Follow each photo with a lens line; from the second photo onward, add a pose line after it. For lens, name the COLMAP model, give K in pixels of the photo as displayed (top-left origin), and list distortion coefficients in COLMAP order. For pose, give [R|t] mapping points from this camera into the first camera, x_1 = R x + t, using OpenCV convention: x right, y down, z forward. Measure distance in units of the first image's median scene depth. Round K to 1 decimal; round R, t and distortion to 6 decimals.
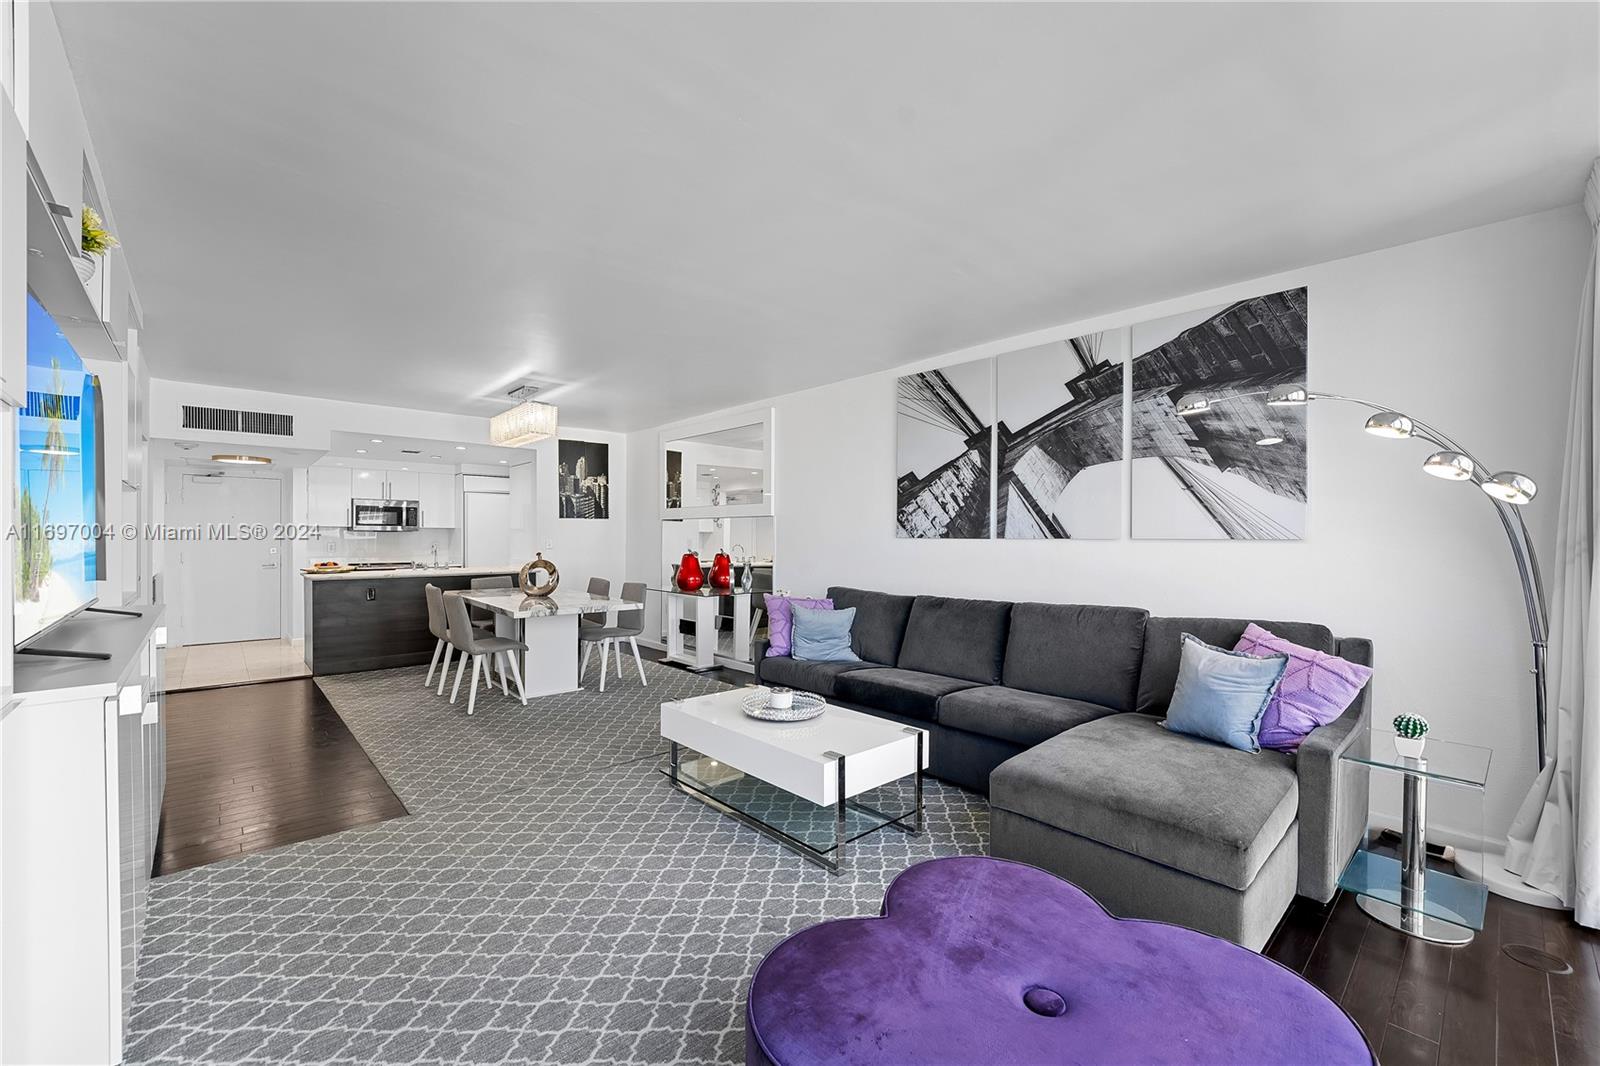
lens RADIAL K [[647.8, 0, 799.0], [0, 647.8, 530.4], [0, 0, 1]] dist [-0.020011, 0.000138]
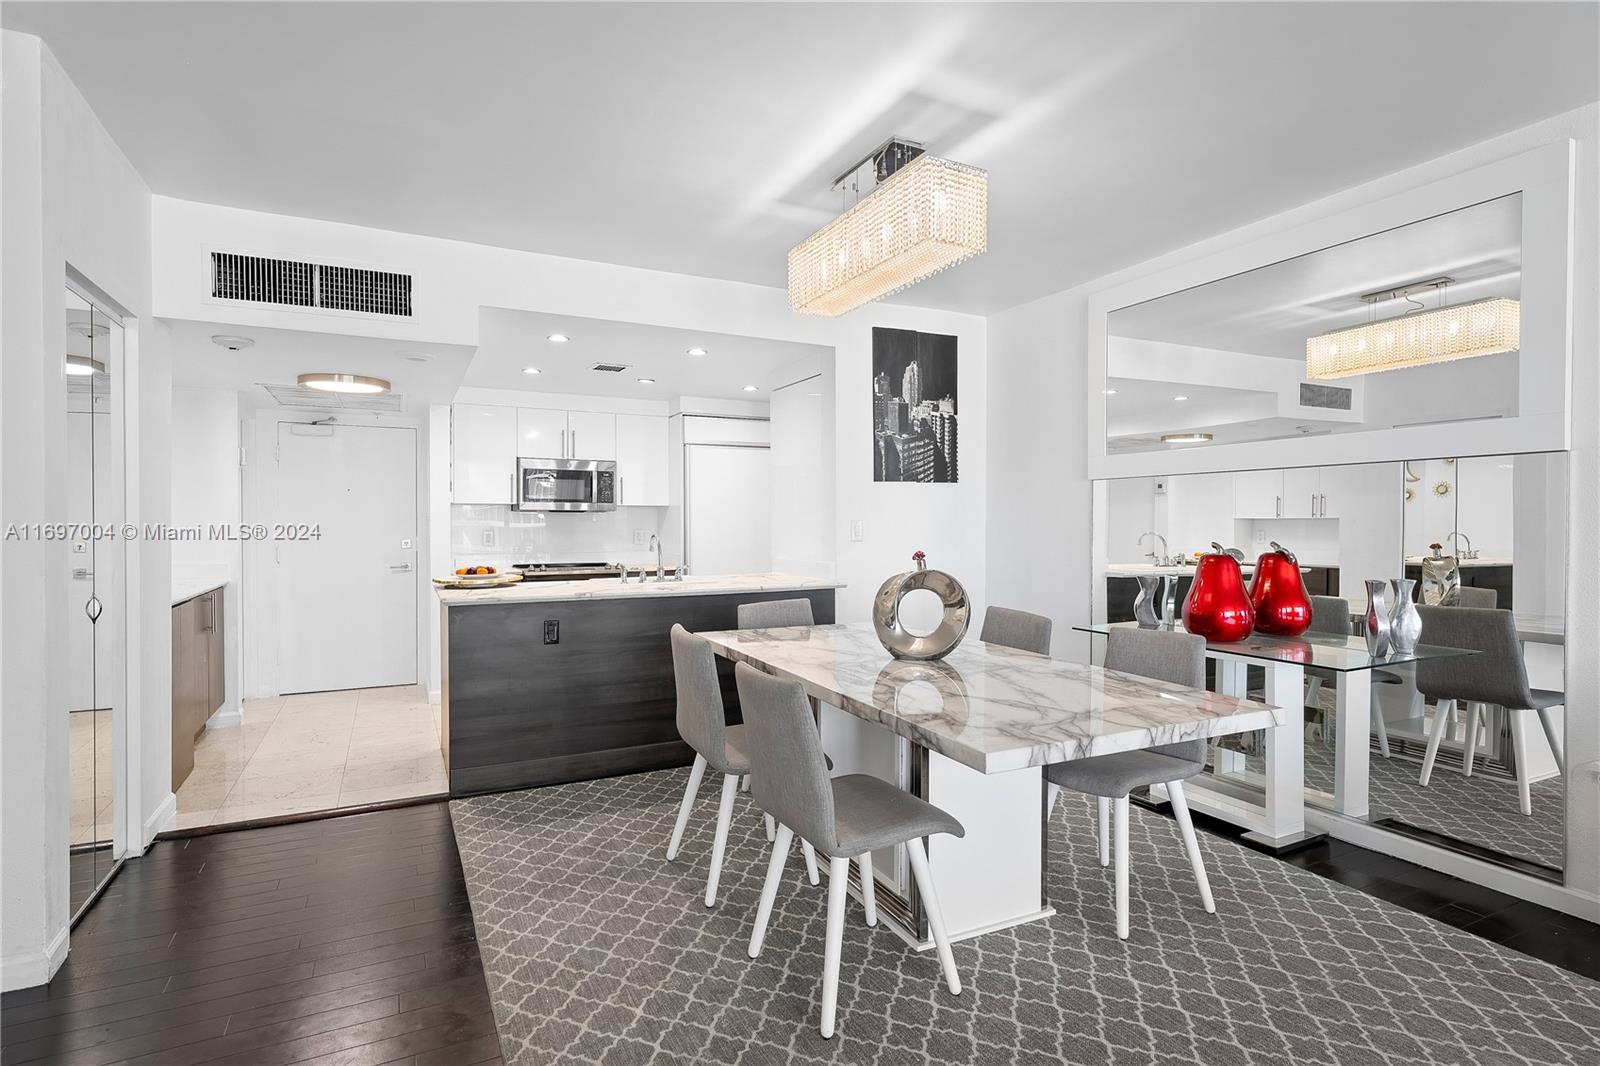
lens RADIAL K [[825.1, 0, 797.3], [0, 825.1, 508.7], [0, 0, 1]] dist [-0.001719, 0.000051]
pose [[0.960419, -0.009167, -0.278408, -0.270106], [0.006998, 0.999937, -0.008786, 0.008793], [0.278471, 0.006490, 0.960423, 0.387831]]
